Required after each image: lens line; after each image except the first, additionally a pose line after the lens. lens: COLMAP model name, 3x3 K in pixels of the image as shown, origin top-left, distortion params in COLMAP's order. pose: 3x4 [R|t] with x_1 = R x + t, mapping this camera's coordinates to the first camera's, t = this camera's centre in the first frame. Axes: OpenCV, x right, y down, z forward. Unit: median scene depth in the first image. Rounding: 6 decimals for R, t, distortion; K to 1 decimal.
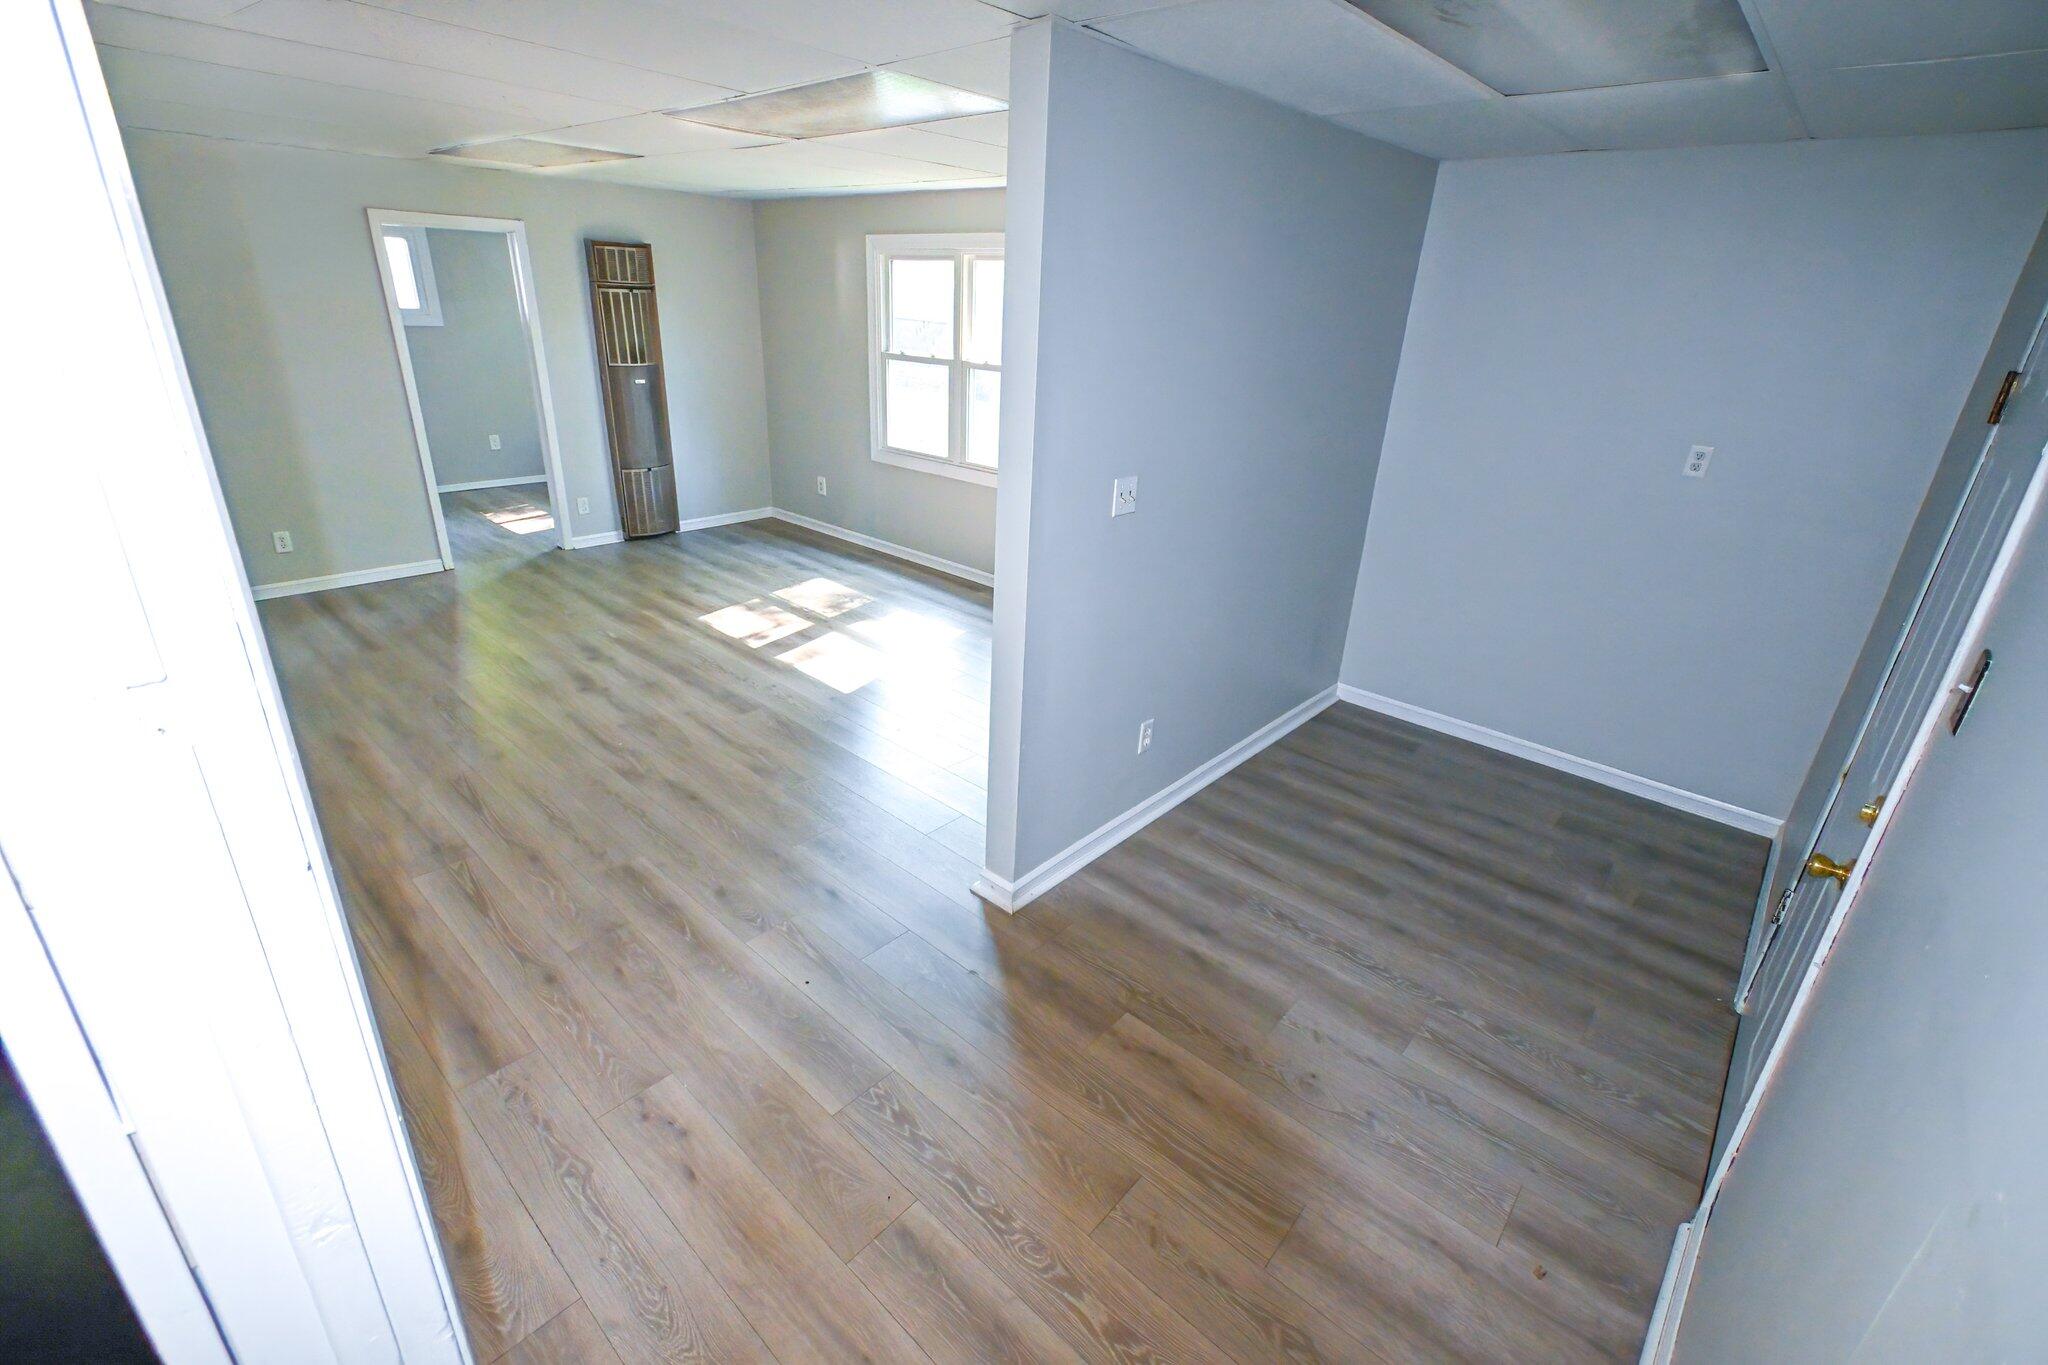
lens RADIAL K [[901.5, 0, 1016.9], [0, 901.5, 677.6], [0, 0, 1]] dist [0.004167, 0.001189]
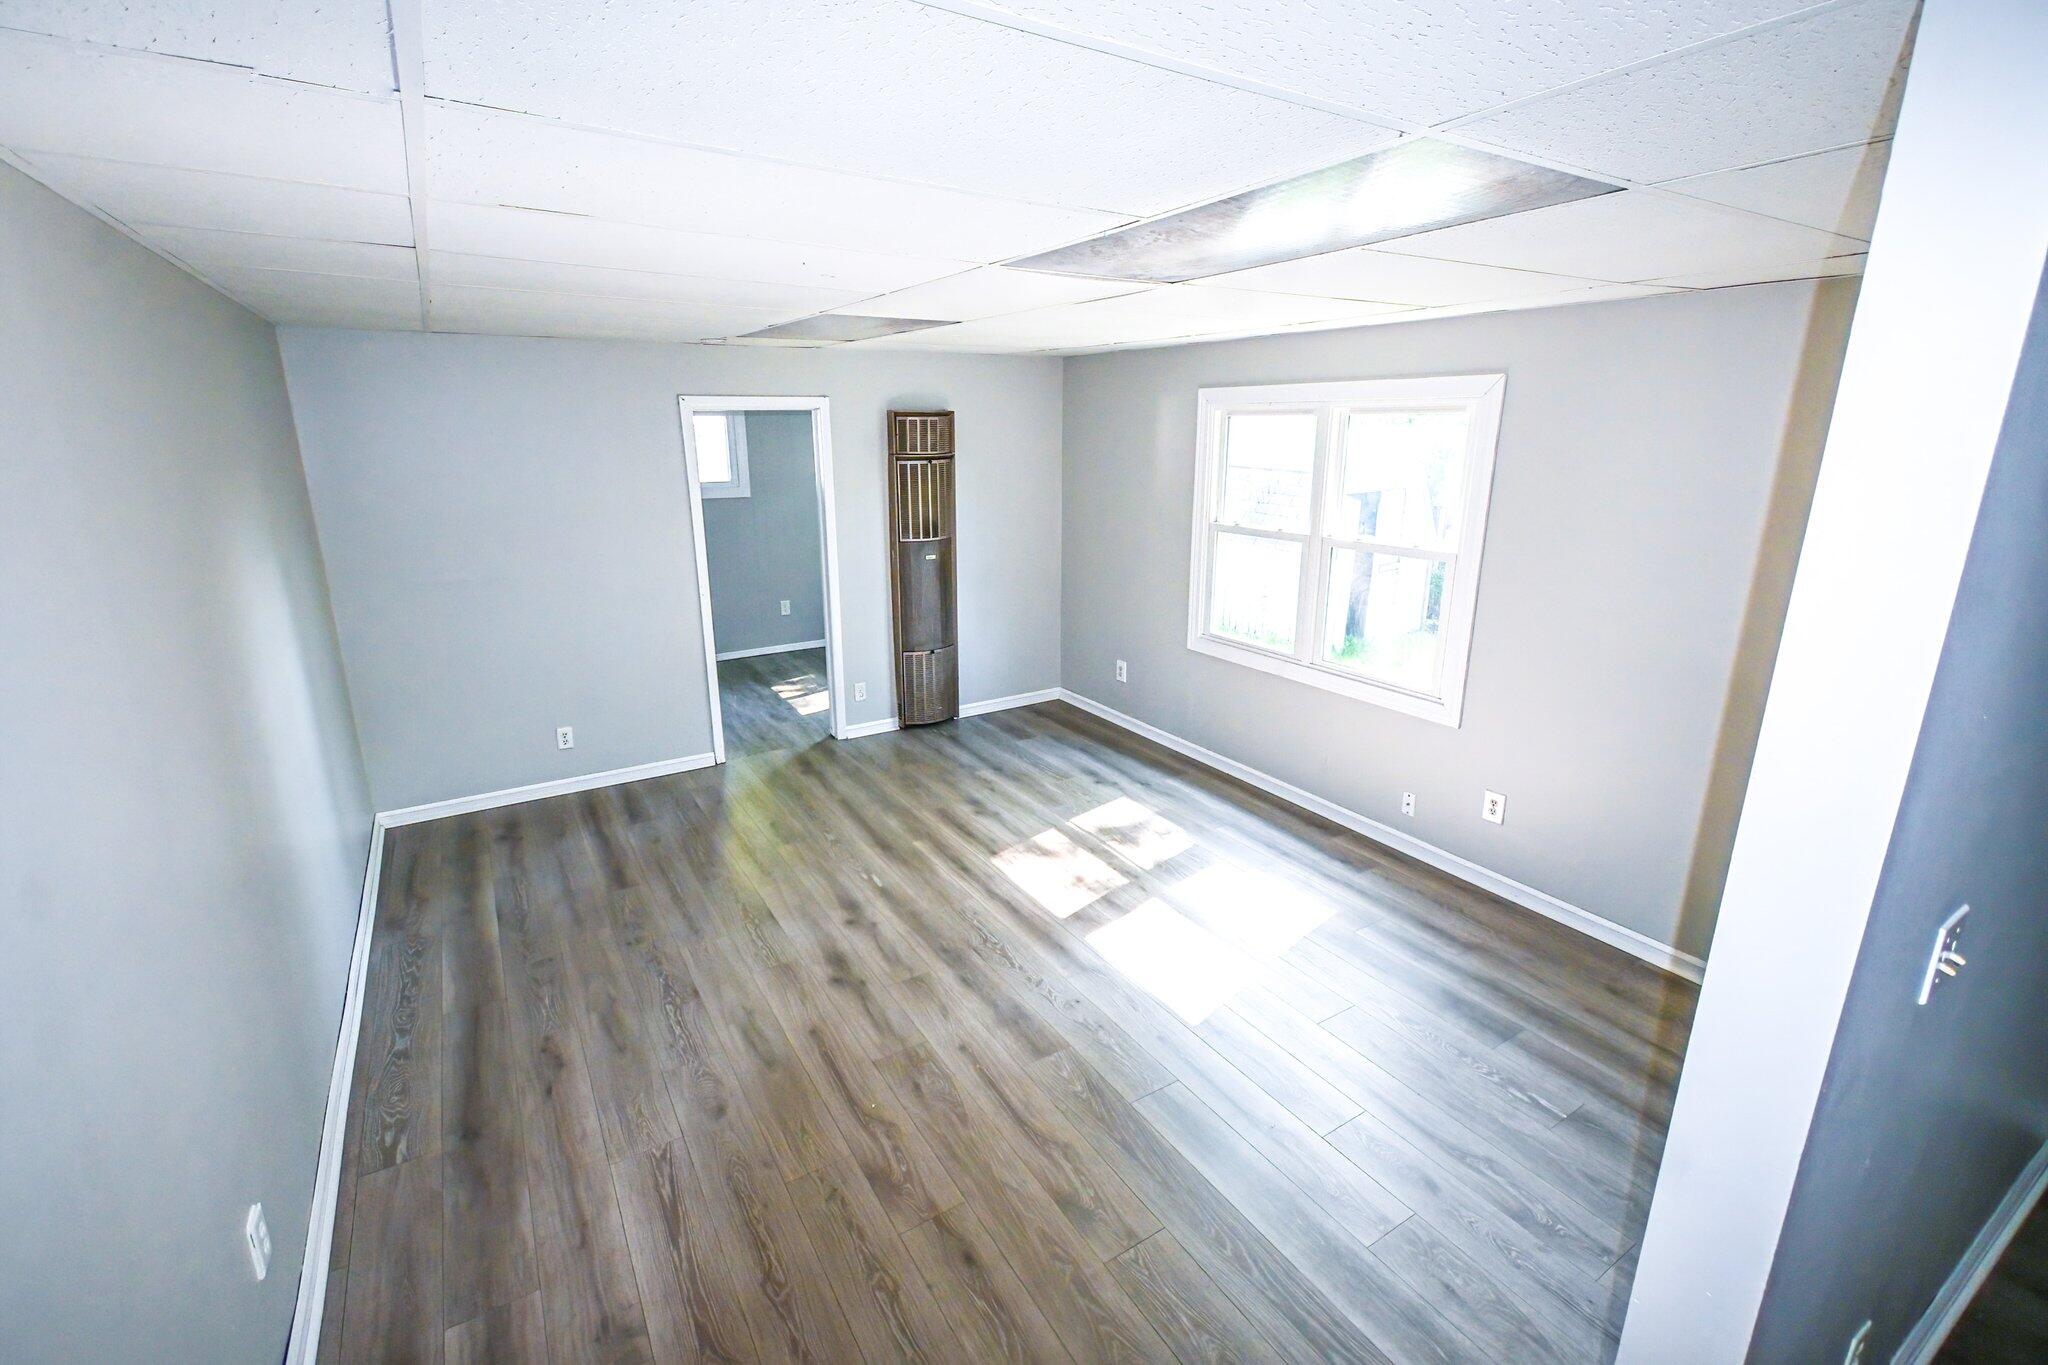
lens RADIAL K [[901.5, 0, 1008.0], [0, 901.5, 670.1], [0, 0, 1]] dist [0.004167, 0.001189]
pose [[0.959588, 0.029252, -0.279883, -0.096522], [-0.067558, 0.989443, -0.128214, -0.116048], [0.273177, 0.141941, 0.951434, 0.197576]]
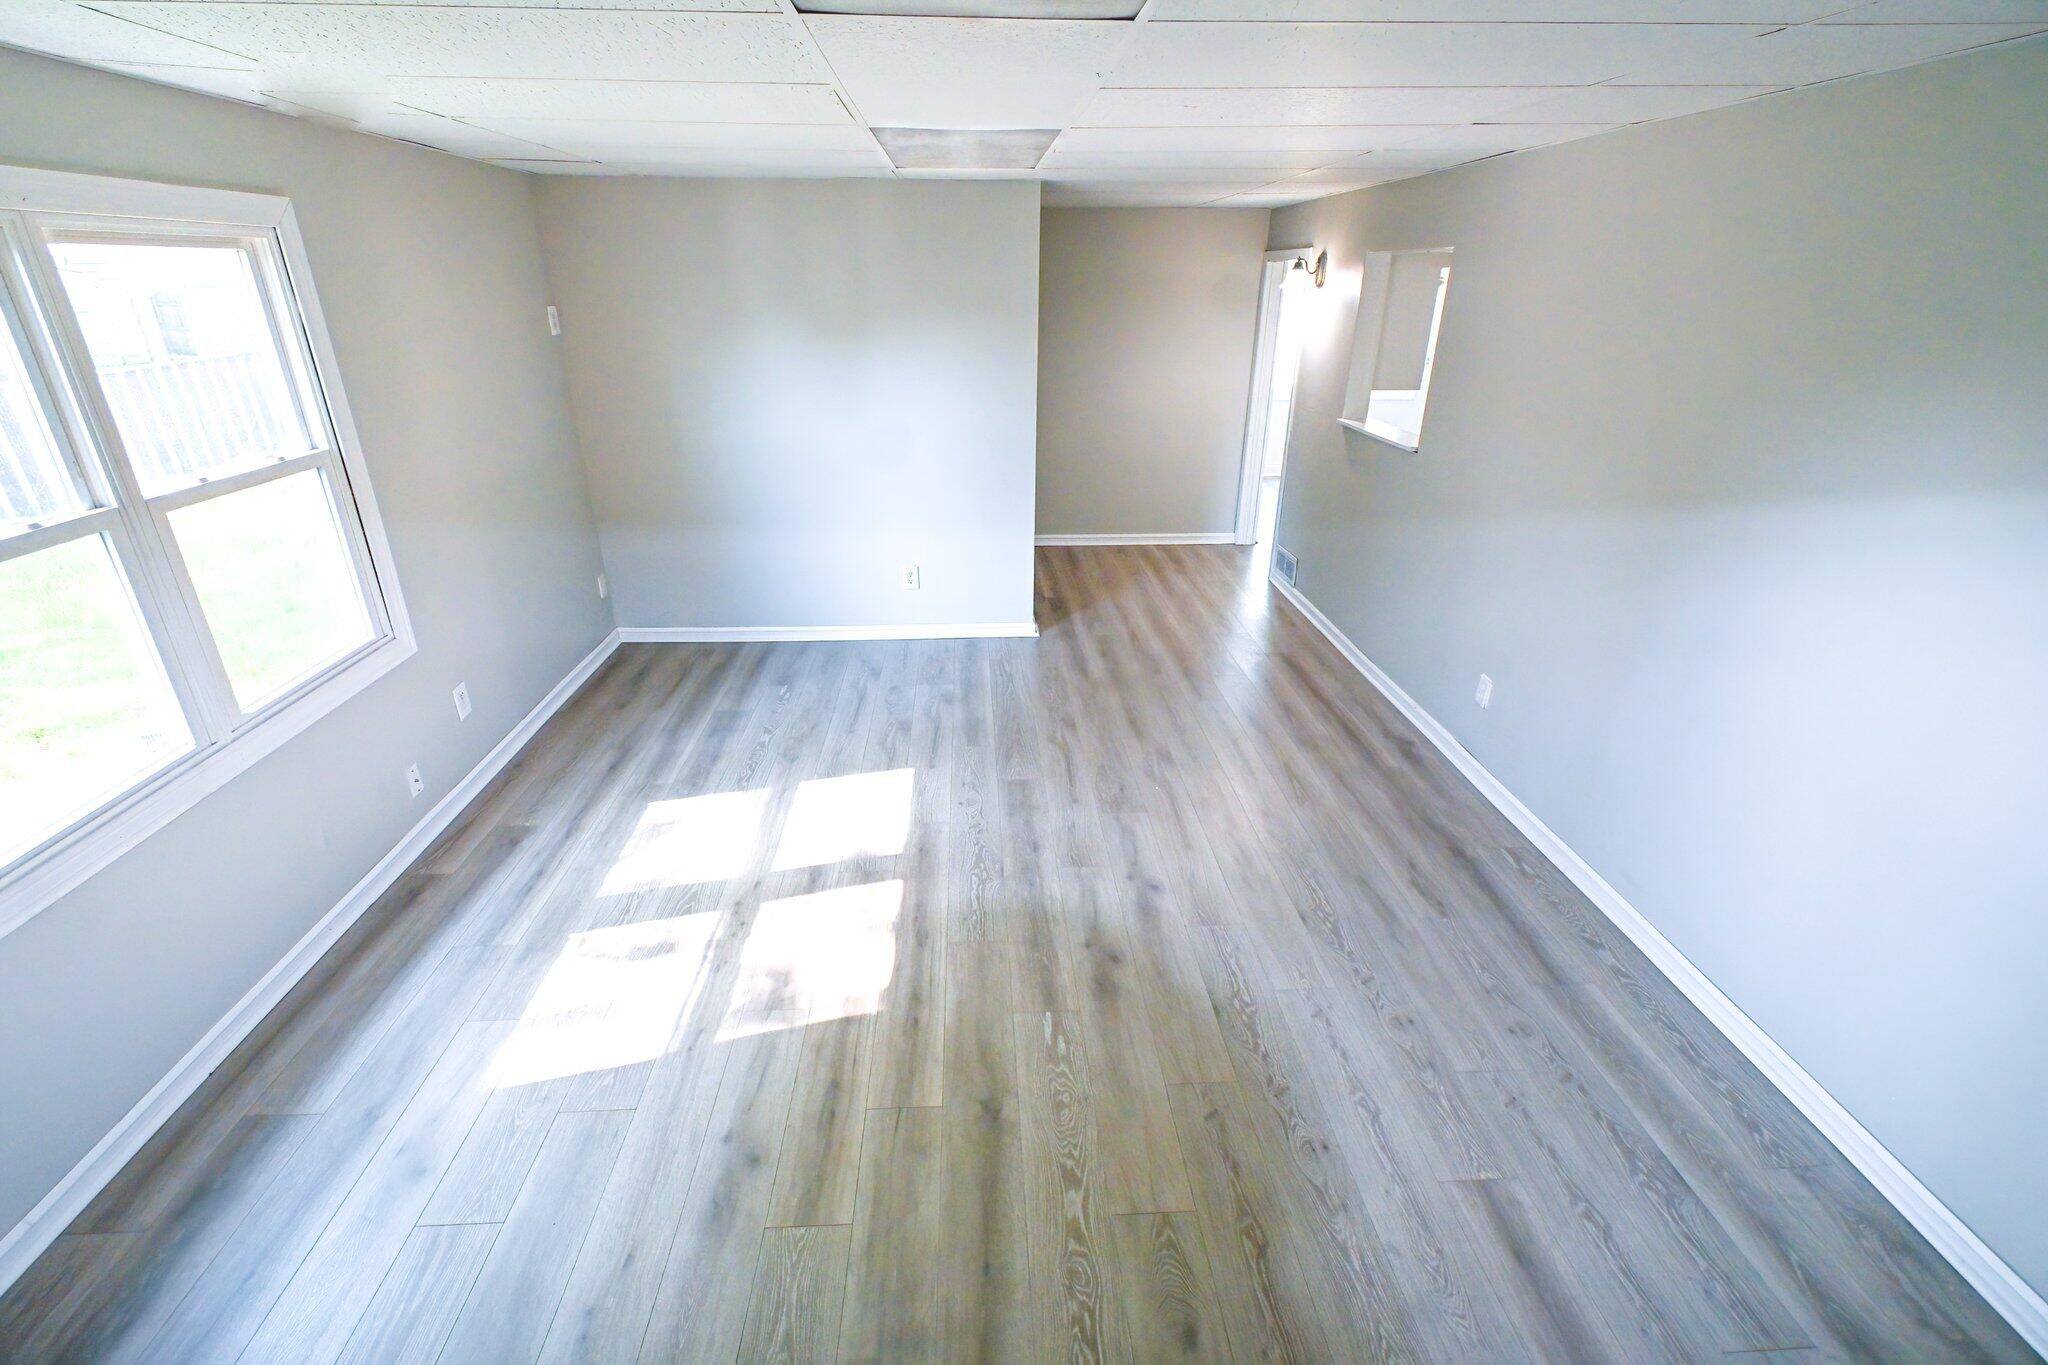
lens RADIAL K [[901.5, 0, 1028.3], [0, 901.5, 673.1], [0, 0, 1]] dist [0.004167, 0.001189]
pose [[-0.721701, -0.321229, 0.613156, -0.578175], [0.237802, 0.716830, 0.655443, -0.443992], [-0.650076, 0.618843, -0.440948, 0.929064]]
